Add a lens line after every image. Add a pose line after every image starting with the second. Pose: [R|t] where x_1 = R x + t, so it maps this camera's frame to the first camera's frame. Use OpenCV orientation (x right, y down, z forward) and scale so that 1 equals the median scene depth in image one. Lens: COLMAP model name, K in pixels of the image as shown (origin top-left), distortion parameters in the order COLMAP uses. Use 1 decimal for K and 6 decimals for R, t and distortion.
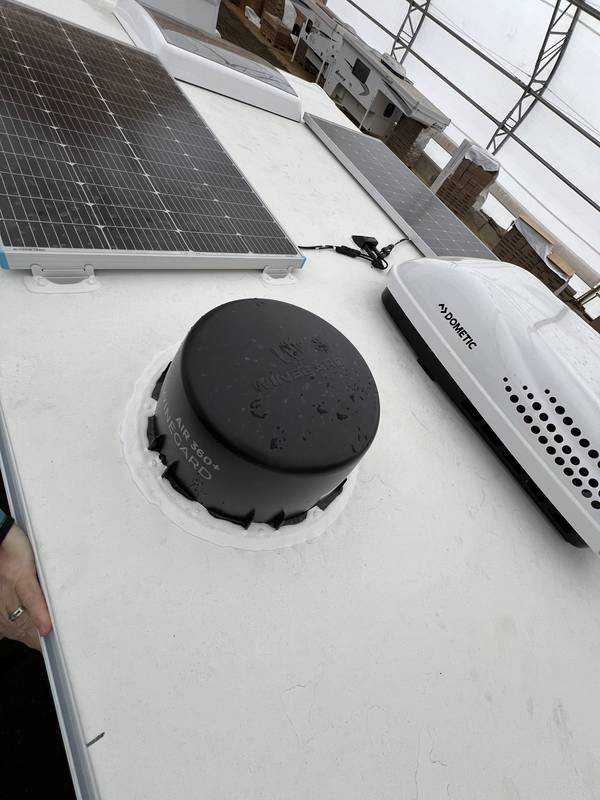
lens RADIAL K [[317.8, 0, 300.9], [0, 317.8, 398.6], [0, 0, 1]] dist [-0.002119, 0.000047]
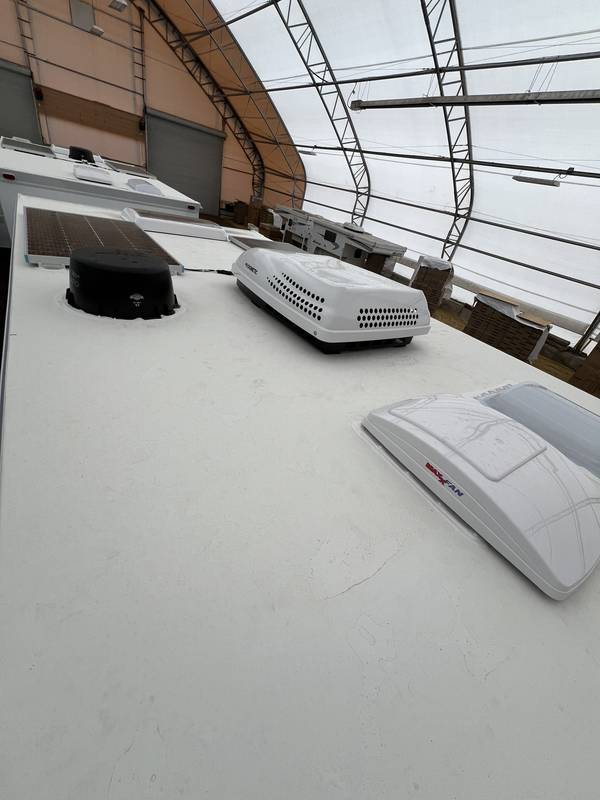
lens RADIAL K [[317.8, 0, 302.6], [0, 317.8, 400.1], [0, 0, 1]] dist [-0.002119, 0.000047]
pose [[0.977739, -0.189206, -0.090703, 0.068220], [0.143446, 0.918236, -0.369142, 0.101972], [0.153131, 0.347913, 0.924936, -0.034282]]
